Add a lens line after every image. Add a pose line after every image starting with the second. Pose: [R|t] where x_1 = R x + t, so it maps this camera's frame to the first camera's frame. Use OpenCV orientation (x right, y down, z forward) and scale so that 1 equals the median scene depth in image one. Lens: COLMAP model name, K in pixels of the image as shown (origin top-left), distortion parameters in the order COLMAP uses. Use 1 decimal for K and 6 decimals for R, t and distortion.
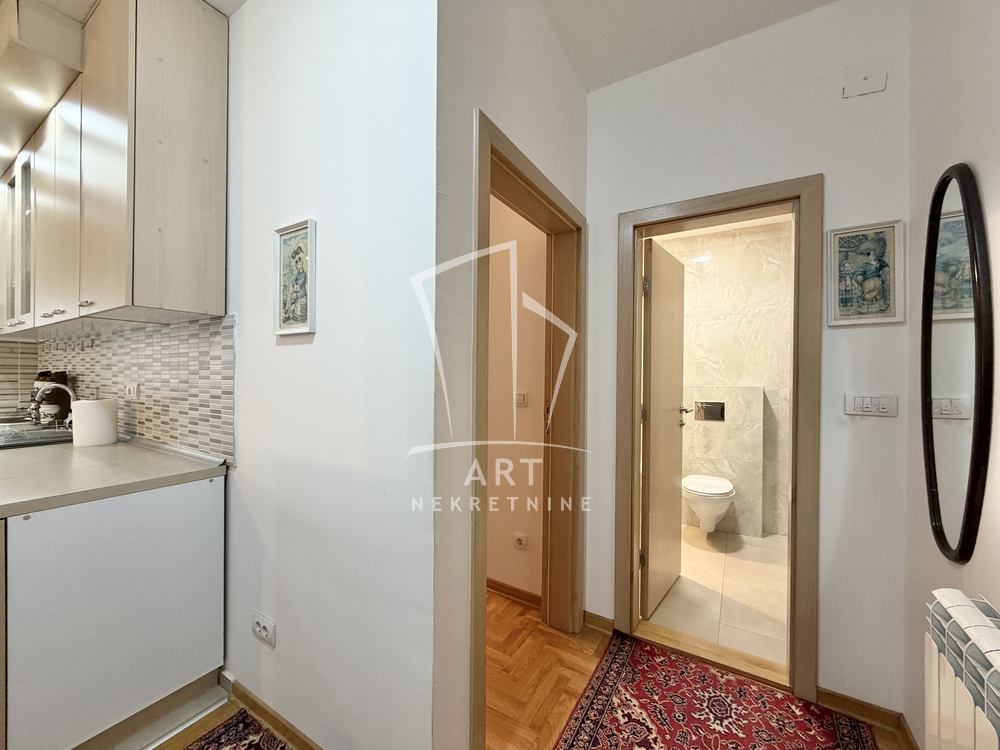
lens RADIAL K [[399.1, 0, 496.4], [0, 399.1, 375.3], [0, 0, 1]] dist [-0.001596, 0.000188]
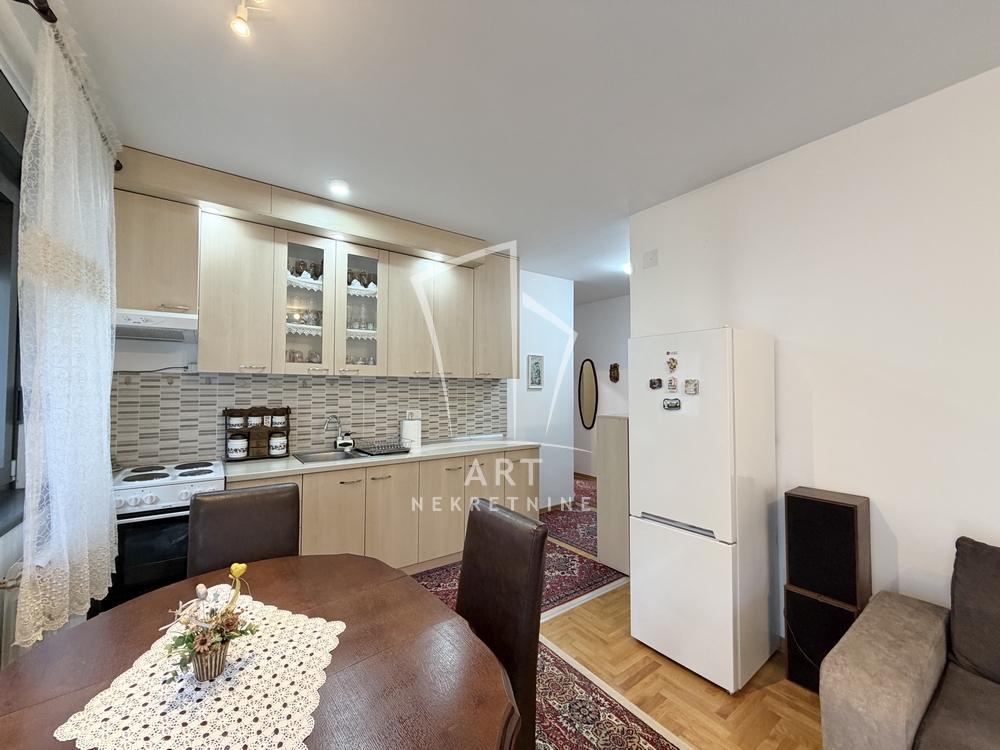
lens RADIAL K [[399.1, 0, 493.7], [0, 399.1, 376.2], [0, 0, 1]] dist [-0.001596, 0.000188]
pose [[0.390103, 0.018244, 0.920591, -3.658922], [0.001970, 0.999785, -0.020648, -0.133444], [-0.920769, 0.009868, 0.389983, 0.035393]]
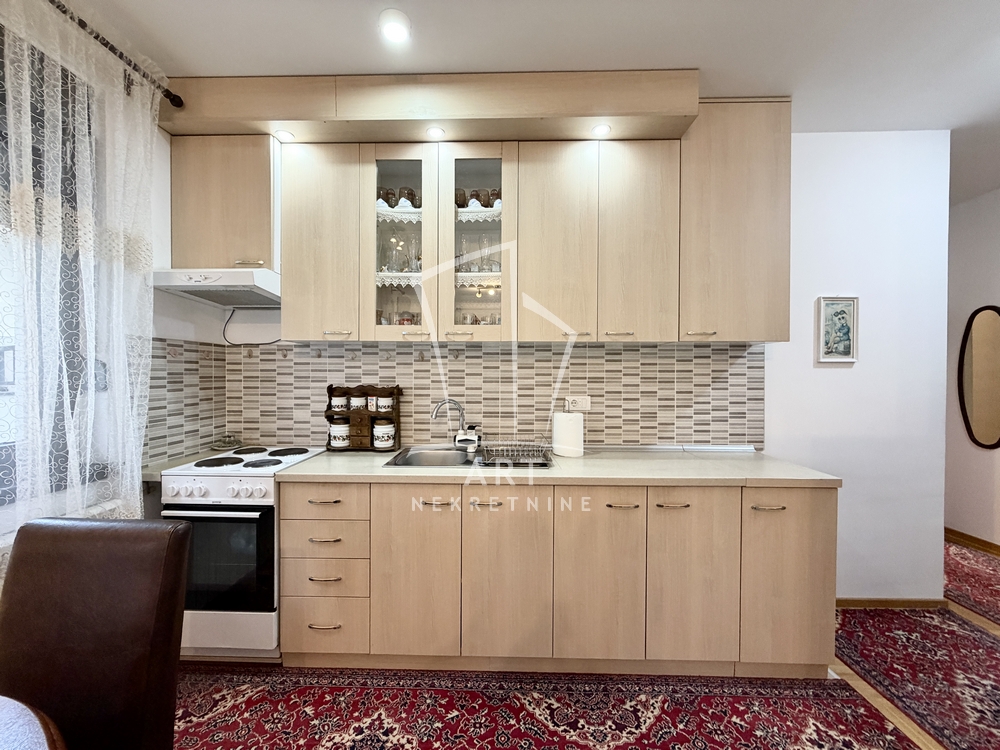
lens RADIAL K [[399.1, 0, 496.3], [0, 399.1, 375.4], [0, 0, 1]] dist [-0.001596, 0.000188]
pose [[0.864071, -0.009793, 0.503274, -2.565904], [0.005690, 0.999937, 0.009688, -0.071268], [-0.503337, -0.005508, 0.864072, 0.277676]]
